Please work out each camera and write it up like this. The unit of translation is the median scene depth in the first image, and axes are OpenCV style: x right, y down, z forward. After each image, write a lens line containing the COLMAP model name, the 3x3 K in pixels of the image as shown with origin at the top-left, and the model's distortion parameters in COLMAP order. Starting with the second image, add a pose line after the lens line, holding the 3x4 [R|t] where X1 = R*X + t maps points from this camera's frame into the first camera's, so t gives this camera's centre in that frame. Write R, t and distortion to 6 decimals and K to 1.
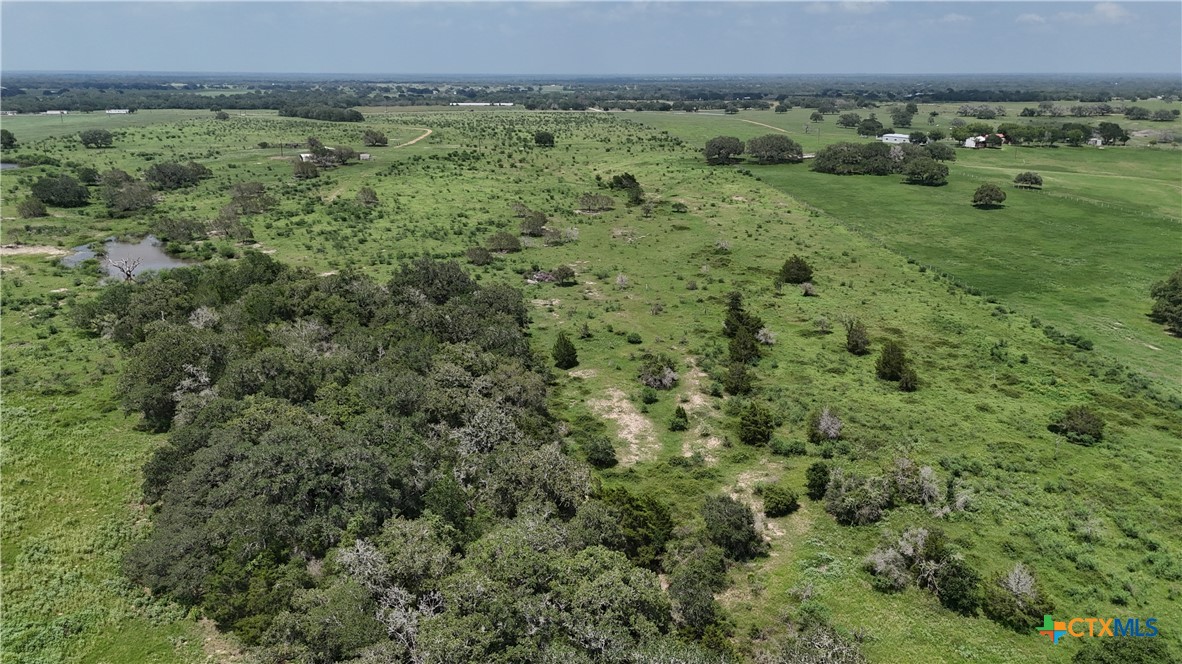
lens RADIAL K [[878.1, 0, 591.0], [0, 878.1, 332.0], [0, 0, 1]] dist [0.078889, -0.082254]
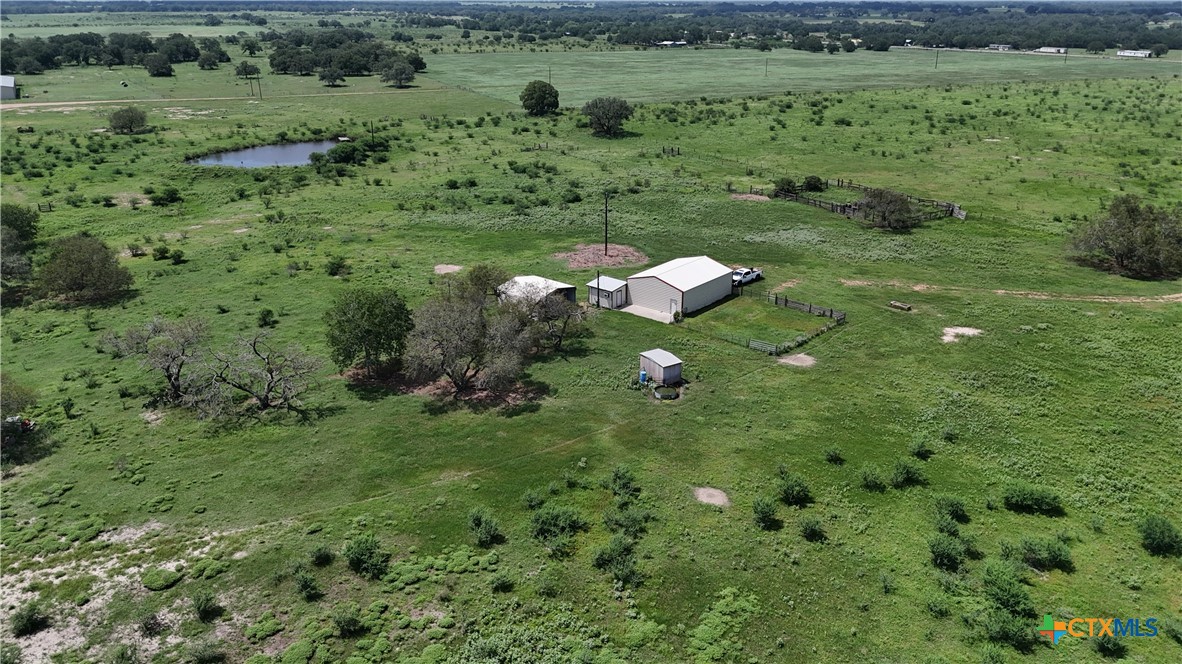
lens RADIAL K [[878.1, 0, 591.0], [0, 878.1, 332.0], [0, 0, 1]] dist [0.078889, -0.082254]
pose [[0.347631, 0.335823, -0.875429, -0.104312], [-0.269236, 0.930093, 0.249879, -0.313098], [0.898145, 0.148831, 0.413745, 1.117442]]
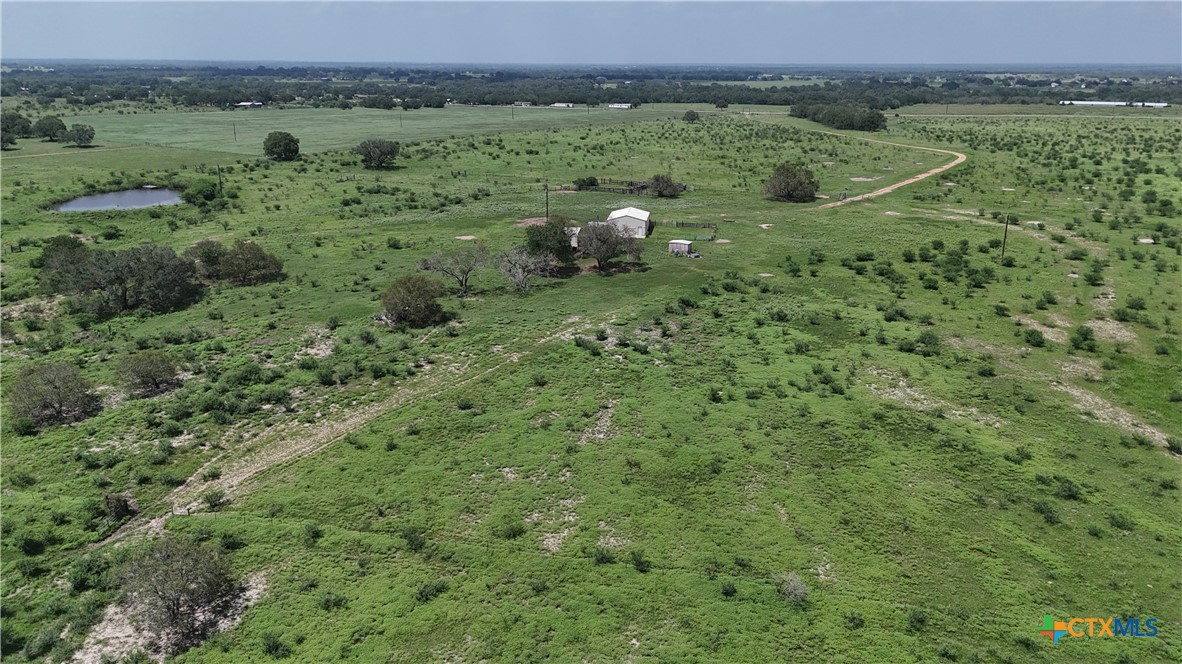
lens RADIAL K [[878.1, 0, 591.0], [0, 878.1, 332.0], [0, 0, 1]] dist [0.078889, -0.082254]
pose [[0.797149, 0.179857, -0.576373, -0.059213], [-0.174928, 0.982457, 0.064643, -0.220630], [0.577888, 0.049294, 0.814626, 0.804992]]
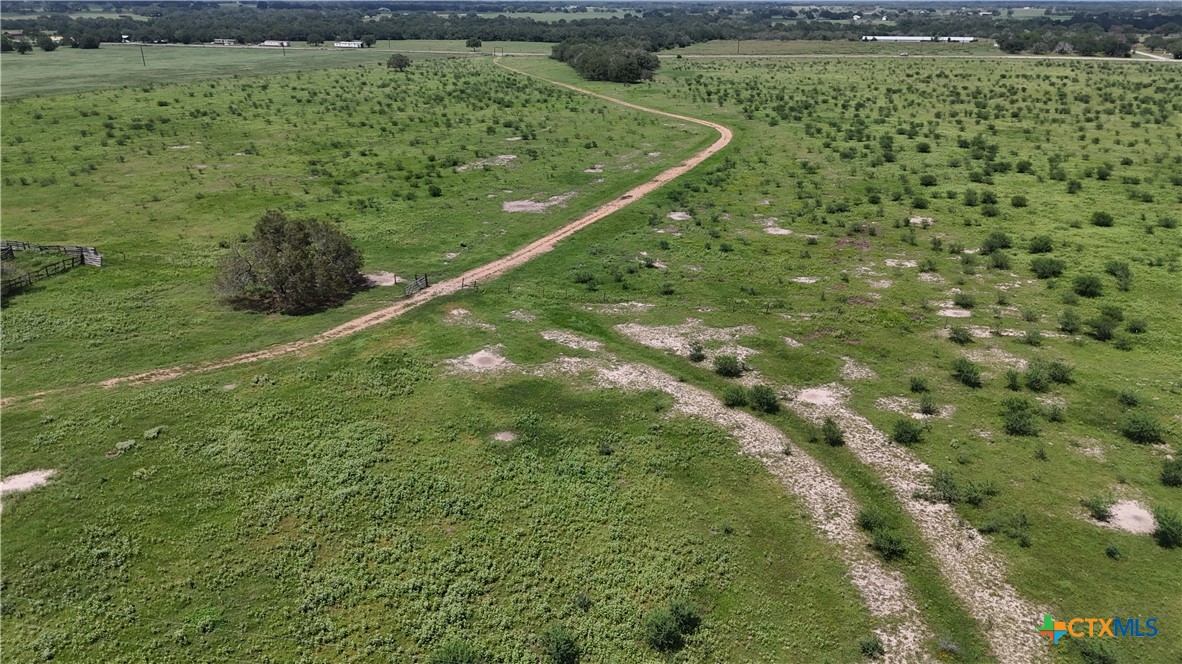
lens RADIAL K [[878.1, 0, 591.0], [0, 878.1, 332.0], [0, 0, 1]] dist [0.078889, -0.082254]
pose [[0.896465, 0.161868, -0.412493, -0.141339], [-0.129677, 0.985972, 0.105084, -0.338531], [0.423716, -0.040714, 0.904880, 1.232911]]
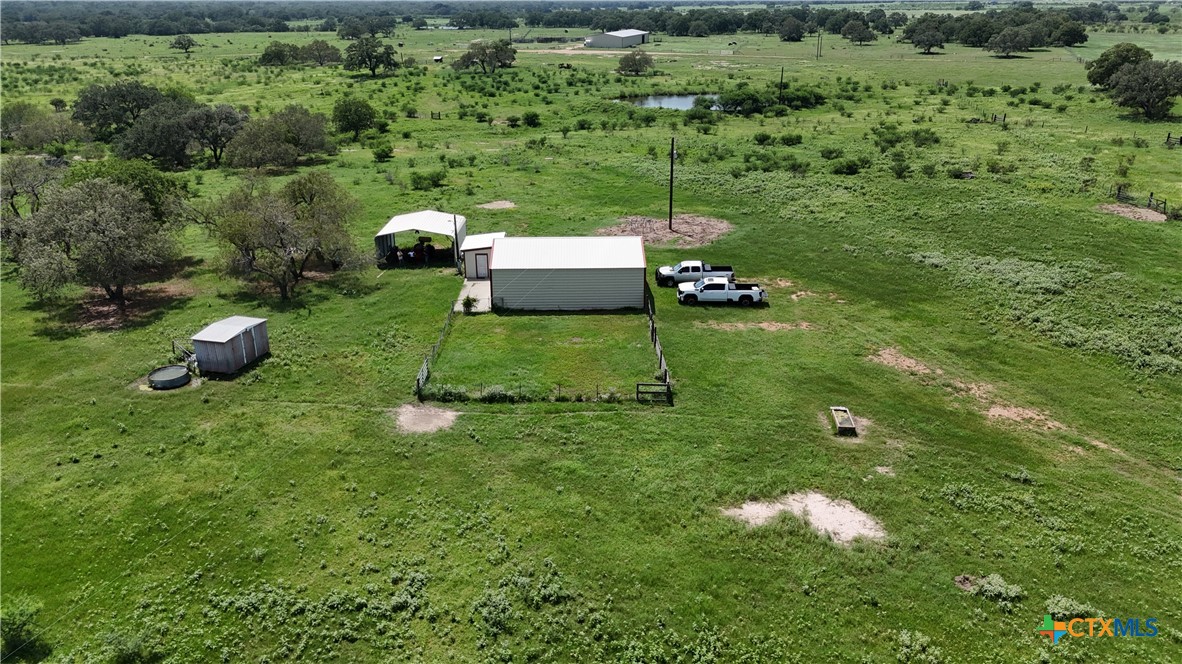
lens RADIAL K [[878.1, 0, 591.0], [0, 878.1, 332.0], [0, 0, 1]] dist [0.078889, -0.082254]
pose [[-0.469710, 0.316670, -0.824071, -0.217468], [-0.252752, 0.846140, 0.469216, -0.338438], [0.845866, 0.428681, -0.317401, 1.348401]]
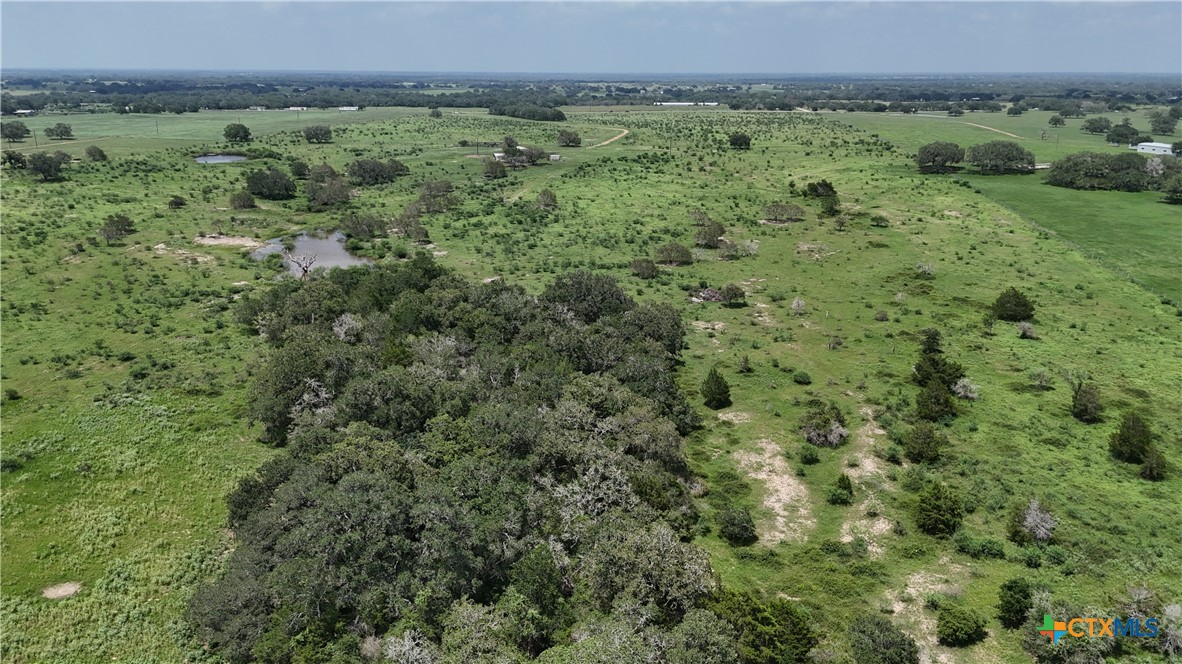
lens RADIAL K [[878.1, 0, 591.0], [0, 878.1, 332.0], [0, 0, 1]] dist [0.078889, -0.082254]
pose [[0.973968, 0.067080, -0.216533, 0.015457], [-0.066896, 0.997726, 0.008188, -0.015076], [0.216590, 0.006510, 0.976241, 0.050143]]
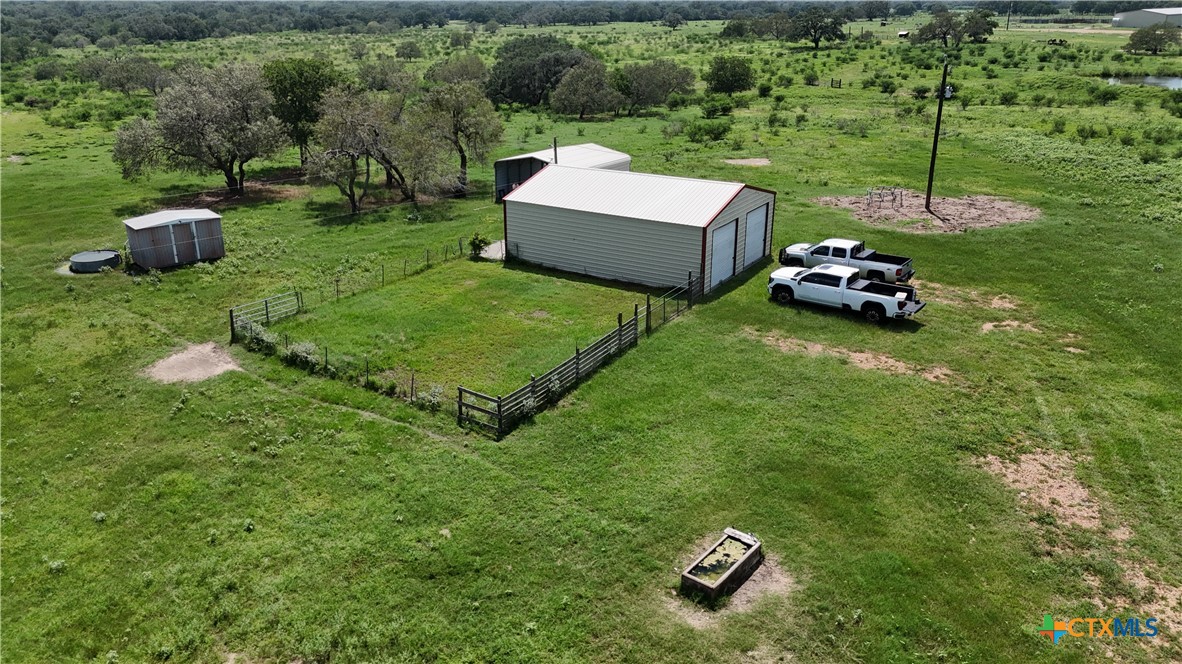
lens RADIAL K [[878.1, 0, 591.0], [0, 878.1, 332.0], [0, 0, 1]] dist [0.078889, -0.082254]
pose [[-0.876567, 0.172297, -0.449382, -0.311622], [-0.136041, 0.806941, 0.574751, -0.318784], [0.461653, 0.564943, -0.683898, 1.371775]]
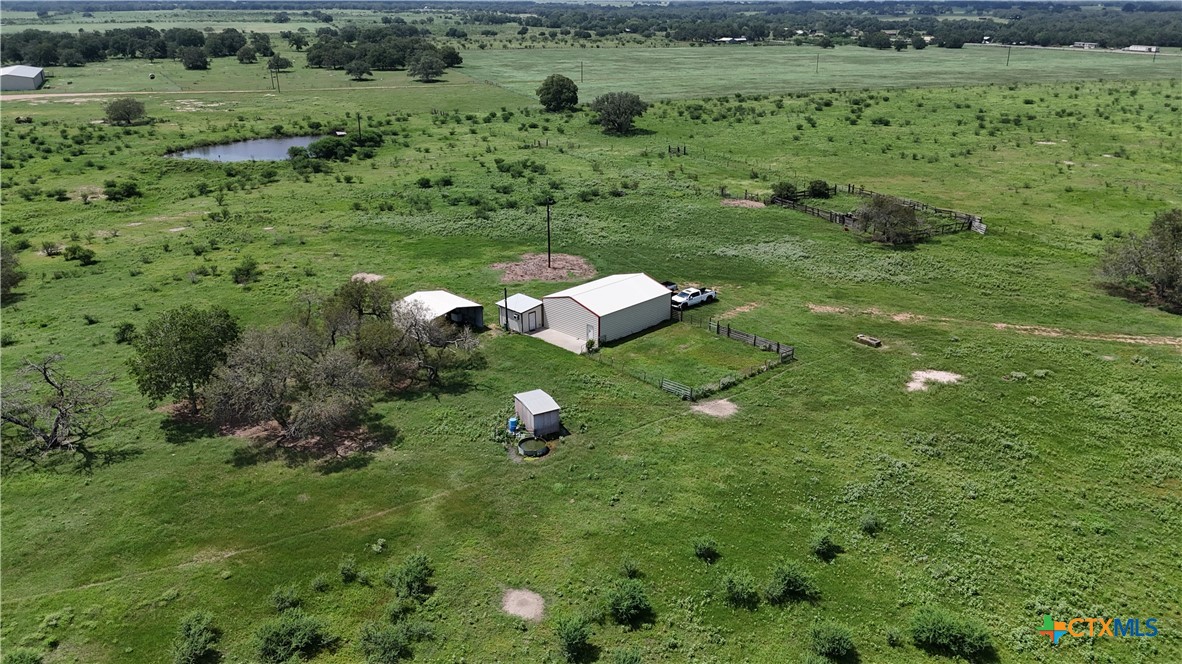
lens RADIAL K [[878.1, 0, 591.0], [0, 878.1, 332.0], [0, 0, 1]] dist [0.078889, -0.082254]
pose [[0.266895, 0.345355, -0.899721, -0.134232], [-0.276064, 0.921860, 0.271961, -0.322891], [0.923340, 0.175796, 0.341379, 1.180884]]
